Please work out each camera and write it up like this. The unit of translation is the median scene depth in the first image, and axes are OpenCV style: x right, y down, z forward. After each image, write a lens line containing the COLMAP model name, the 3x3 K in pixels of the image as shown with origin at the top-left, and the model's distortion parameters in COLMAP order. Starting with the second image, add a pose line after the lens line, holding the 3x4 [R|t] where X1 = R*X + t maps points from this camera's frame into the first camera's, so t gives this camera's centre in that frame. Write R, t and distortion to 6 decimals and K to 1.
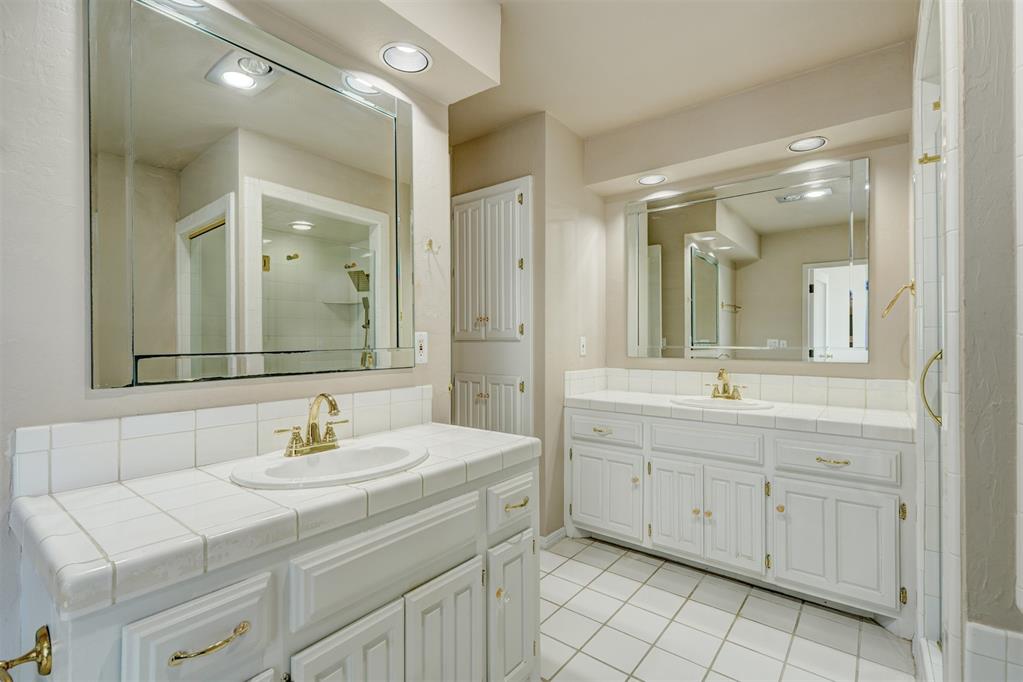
lens RADIAL K [[463.5, 0, 513.1], [0, 463.5, 342.5], [0, 0, 1]] dist [0.000380, 0.000227]
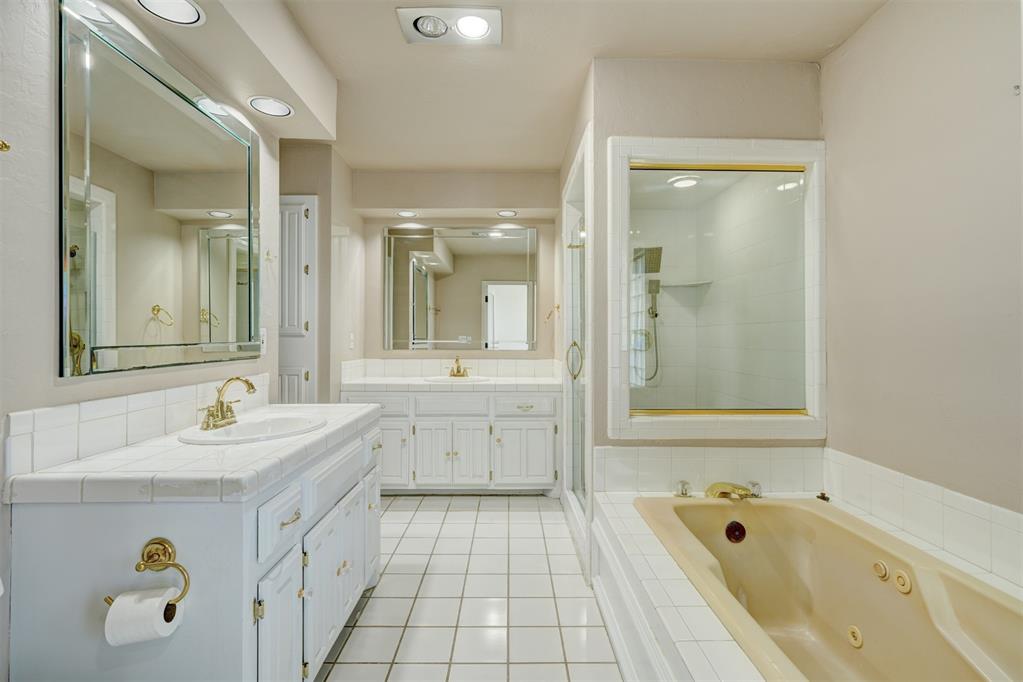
lens RADIAL K [[463.5, 0, 510.0], [0, 463.5, 339.6], [0, 0, 1]] dist [0.000380, 0.000227]
pose [[0.781463, -0.000864, 0.623951, -0.411008], [-0.000228, 0.999999, 0.001670, 0.004107], [-0.623951, -0.001447, 0.781462, -0.295430]]
